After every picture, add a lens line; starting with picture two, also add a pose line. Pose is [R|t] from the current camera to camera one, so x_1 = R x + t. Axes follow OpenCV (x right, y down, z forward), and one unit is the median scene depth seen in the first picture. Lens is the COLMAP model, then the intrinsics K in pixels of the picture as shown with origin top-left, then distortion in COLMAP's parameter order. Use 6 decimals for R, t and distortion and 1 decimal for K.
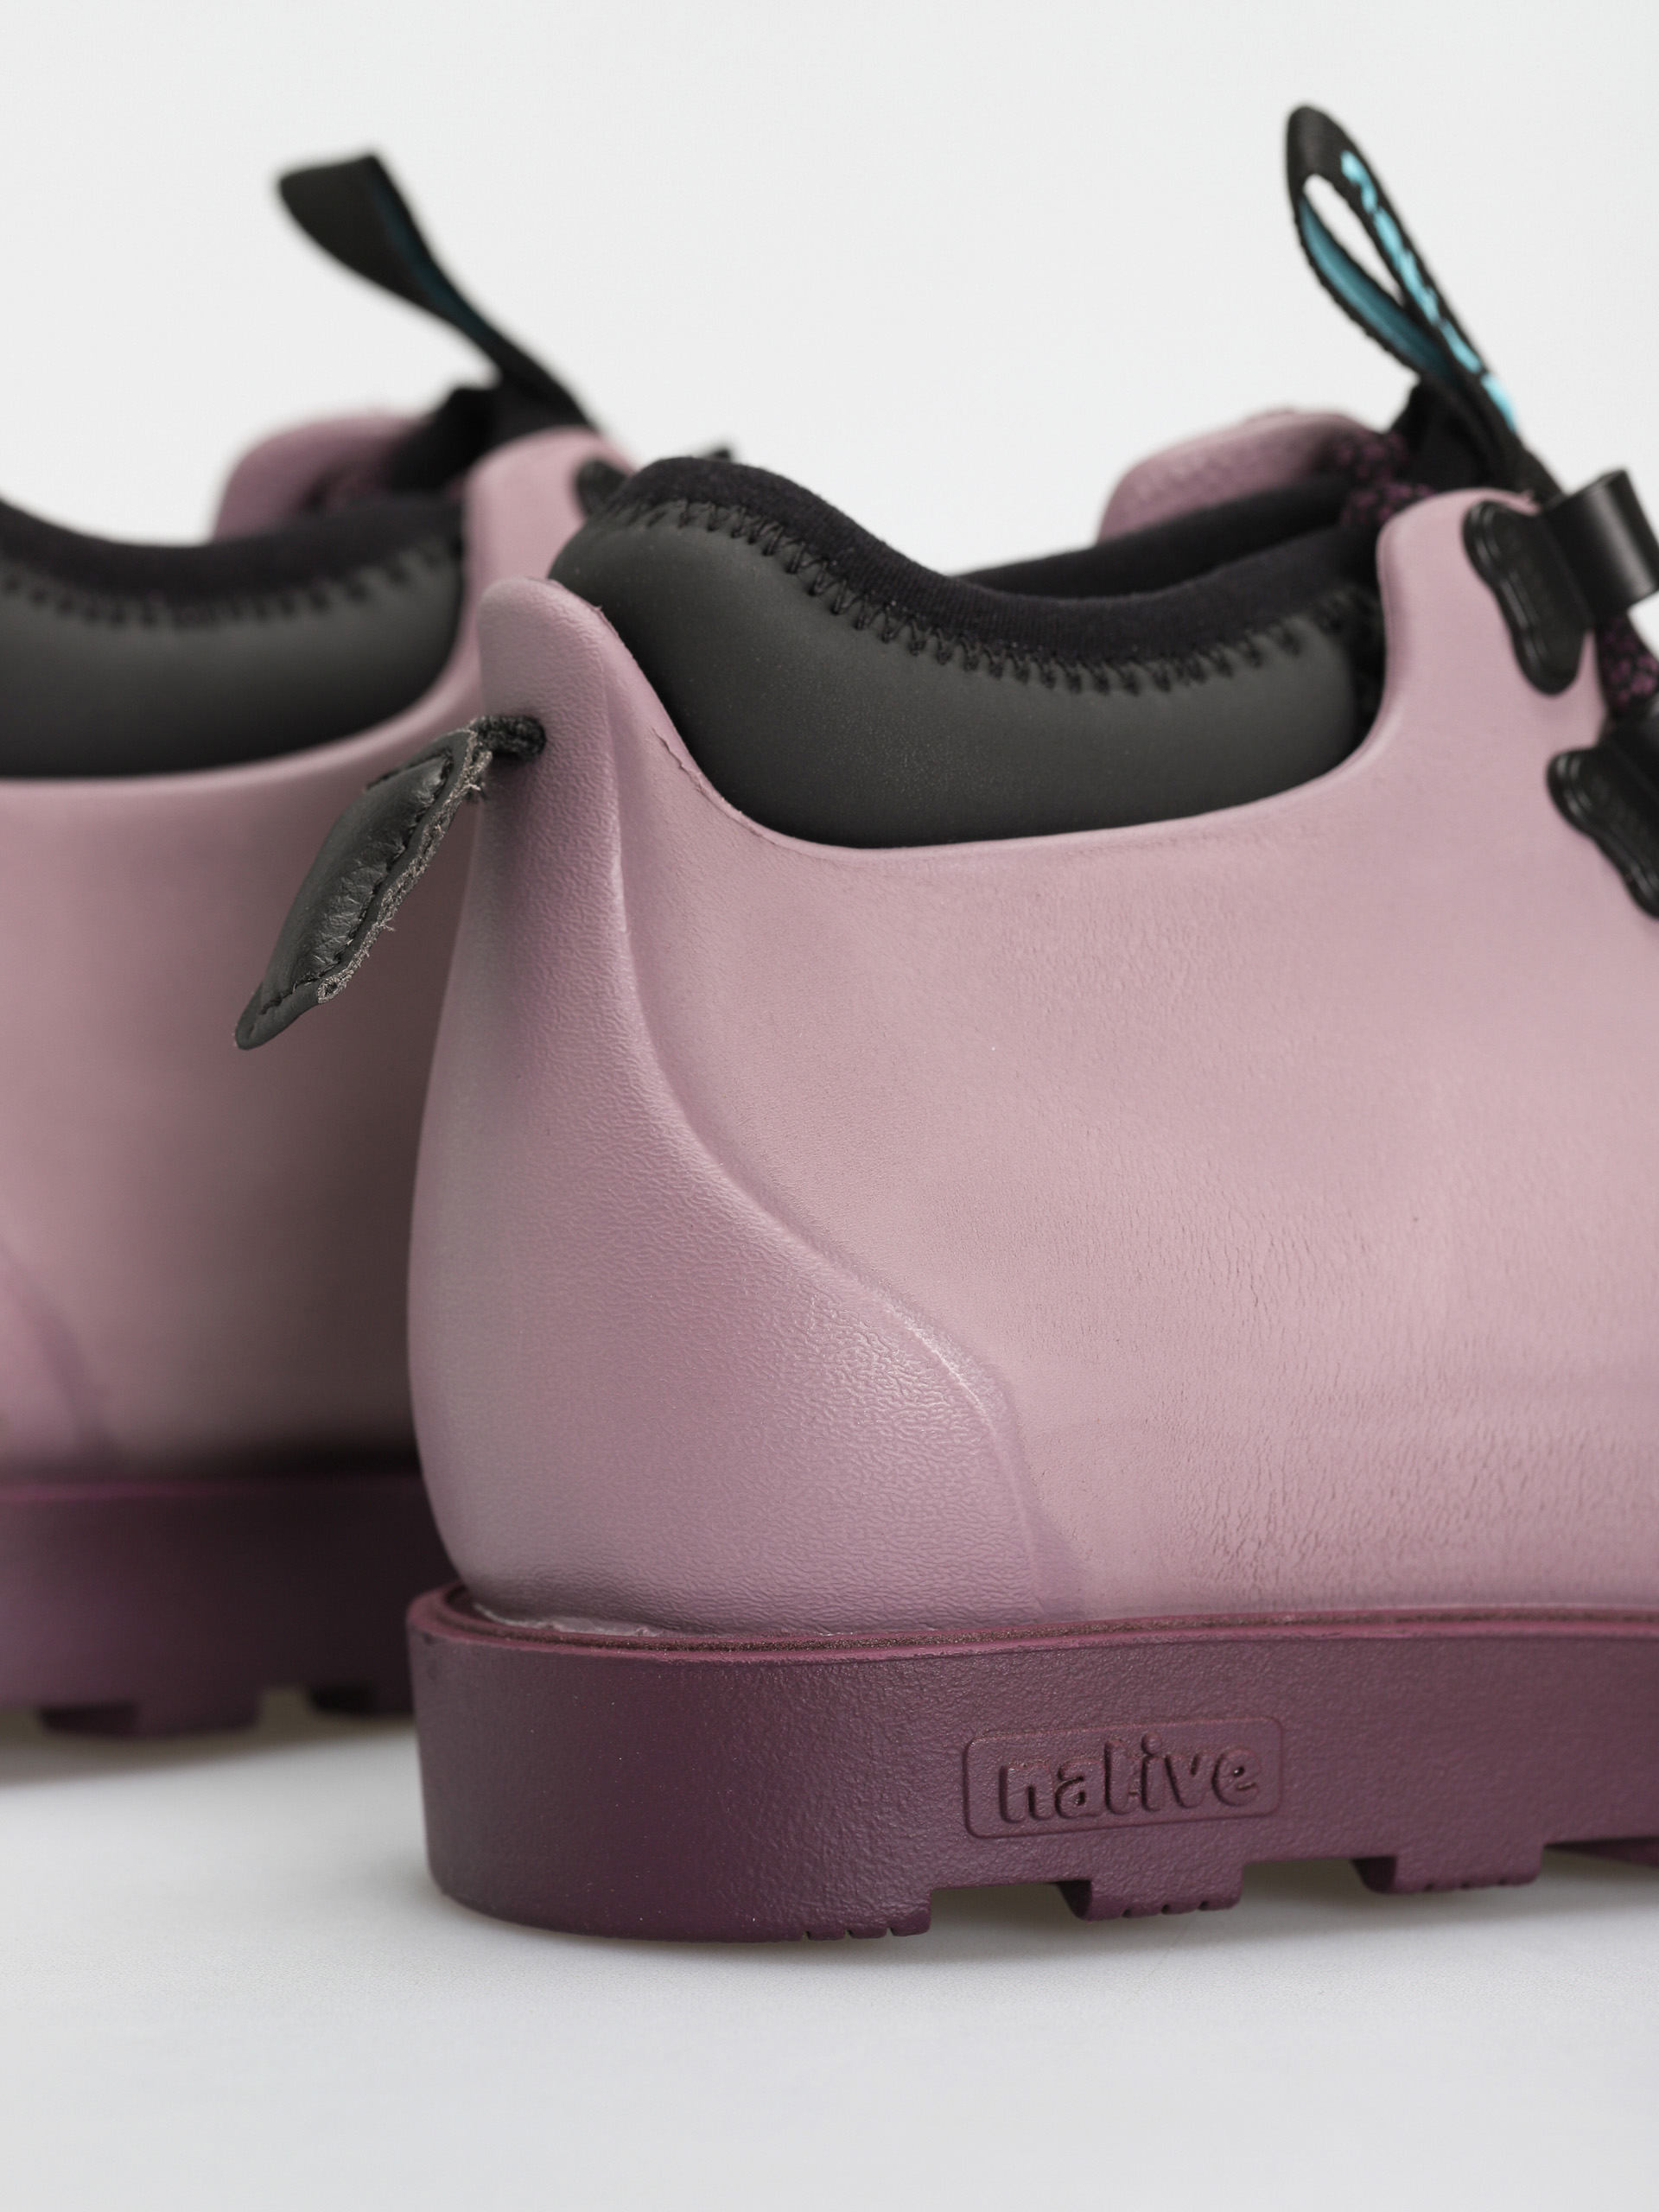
lens RADIAL K [[8281.9, 0, 832.9], [0, 8281.9, 1104.9], [0, 0, 1]] dist [-0.028113, 0.000000]
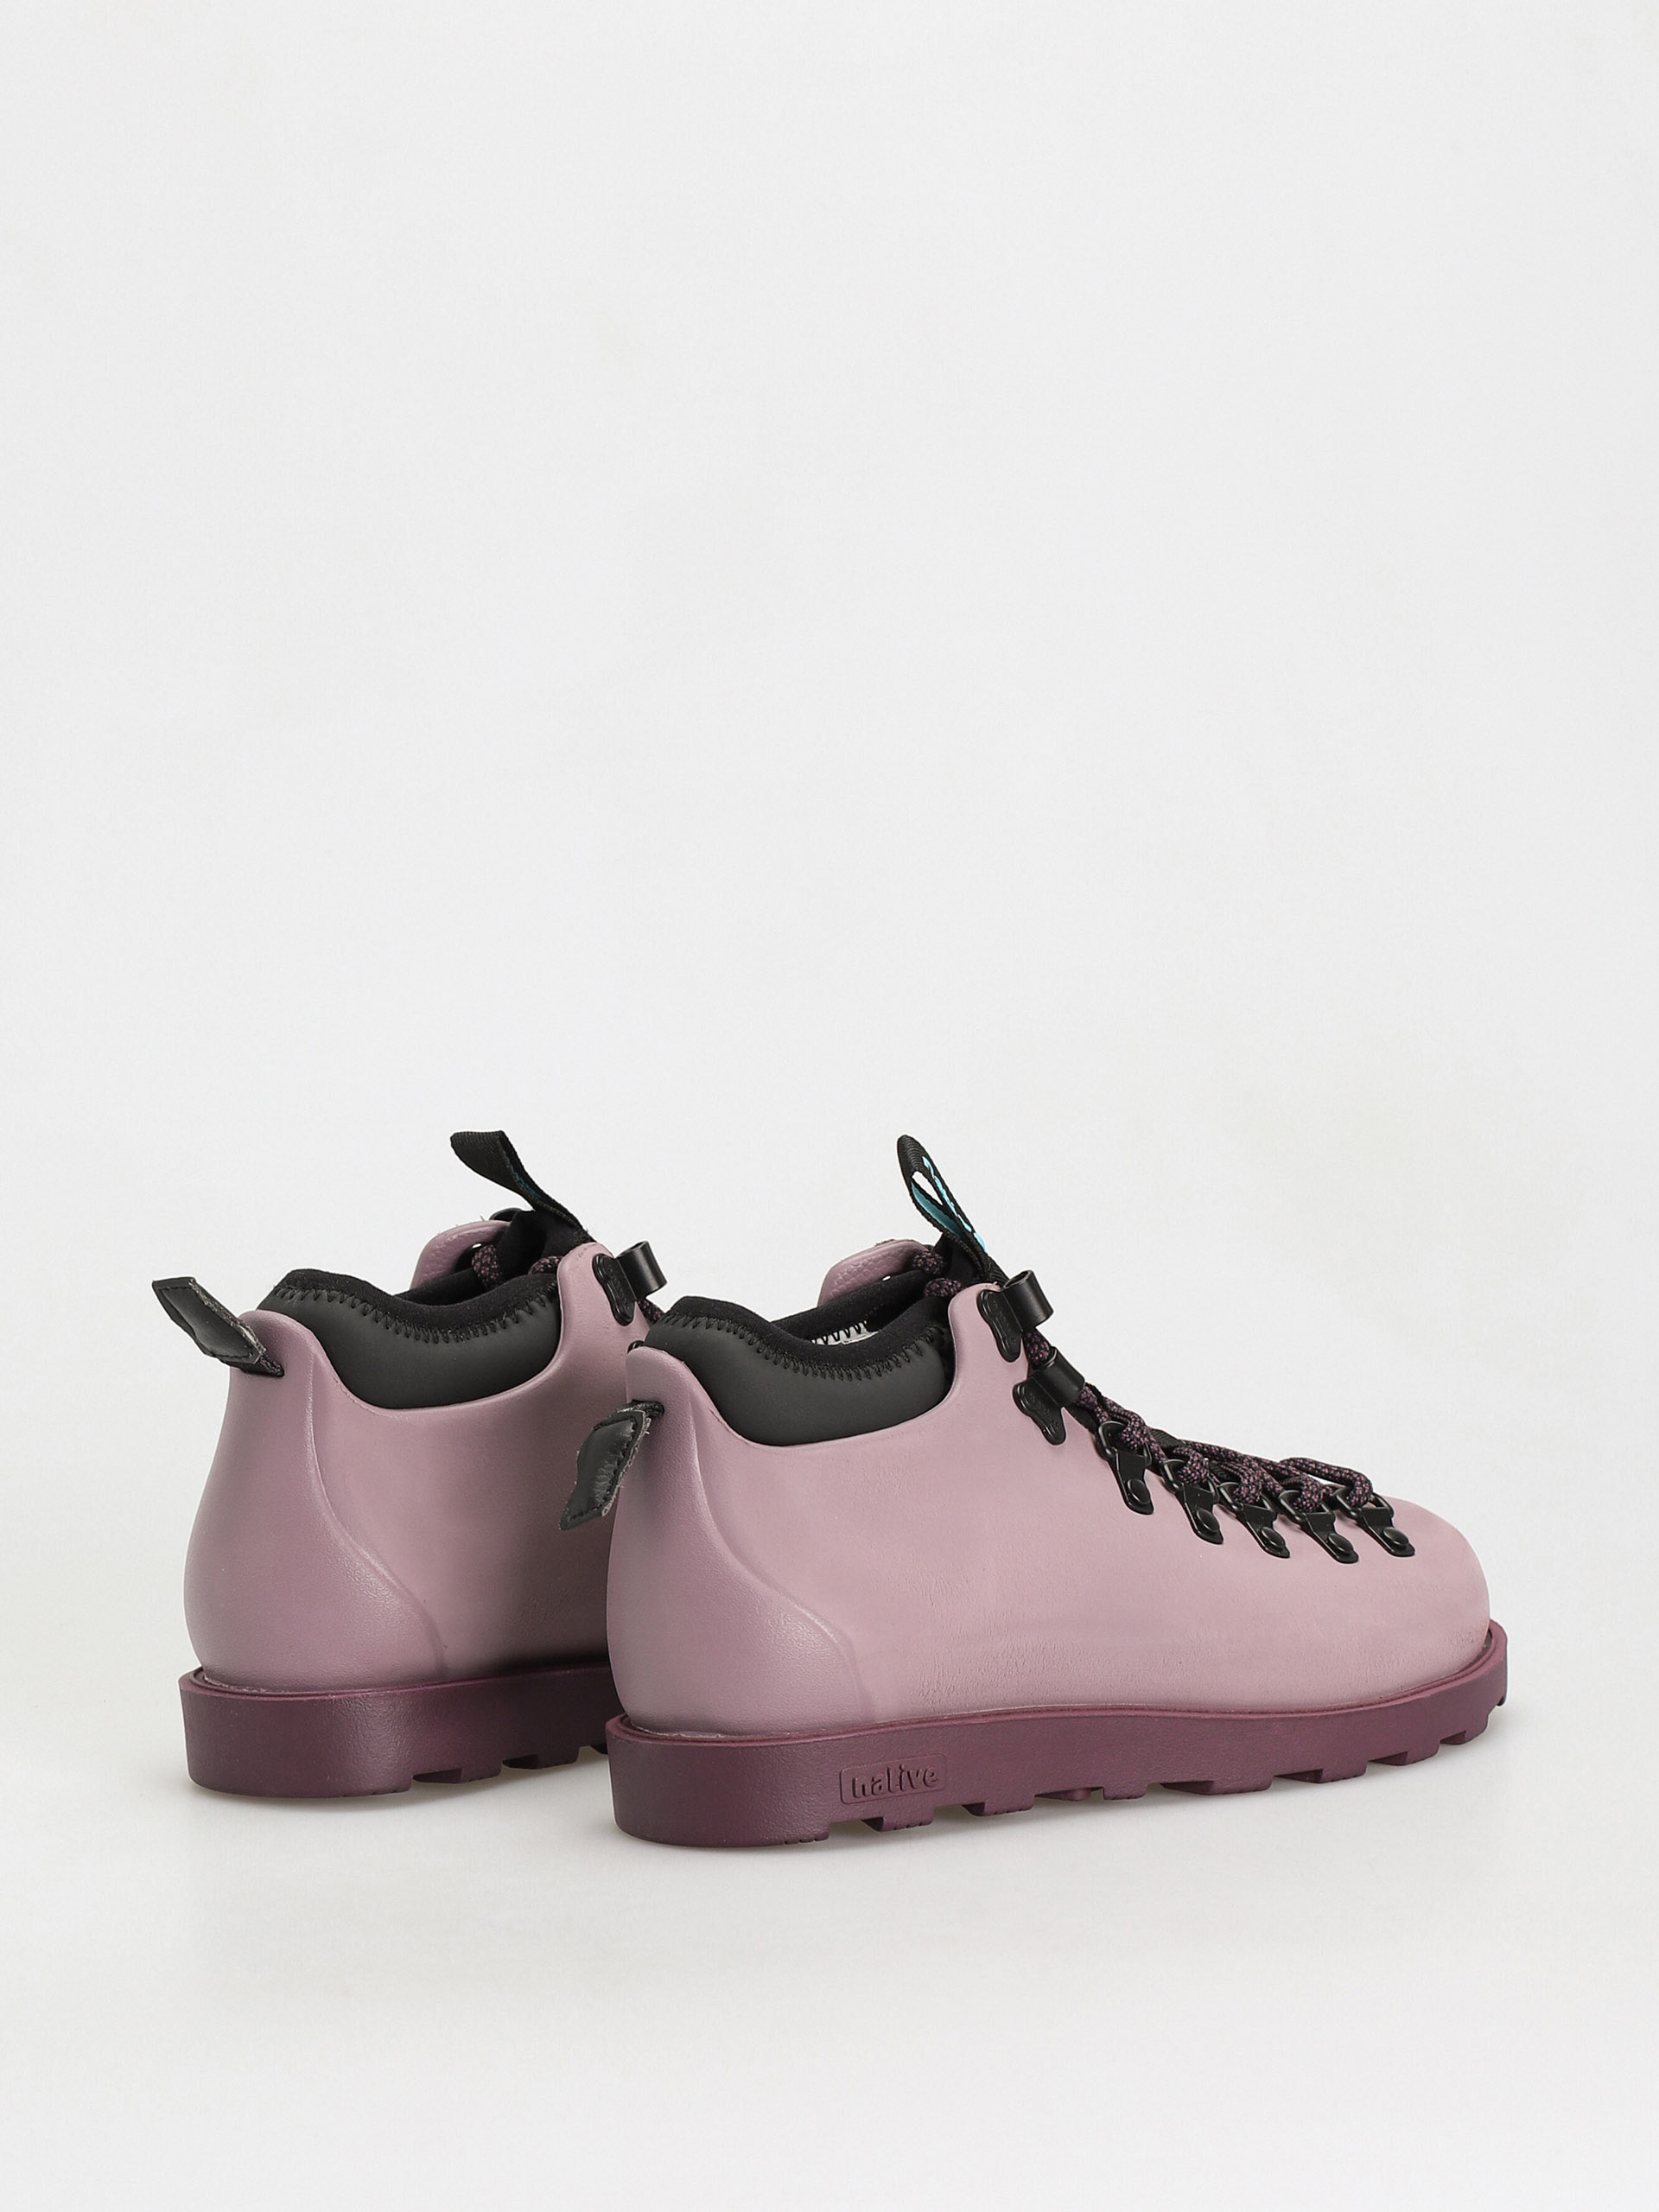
lens RADIAL K [[8281.9, 0, 828.8], [0, 8281.9, 1106.6], [0, 0, 1]] dist [-0.028113, 0.000000]
pose [[0.987472, -0.040880, 0.152405, -0.389933], [0.039126, 0.999129, 0.014489, -0.180175], [-0.152864, -0.008344, 0.988212, -1.690157]]
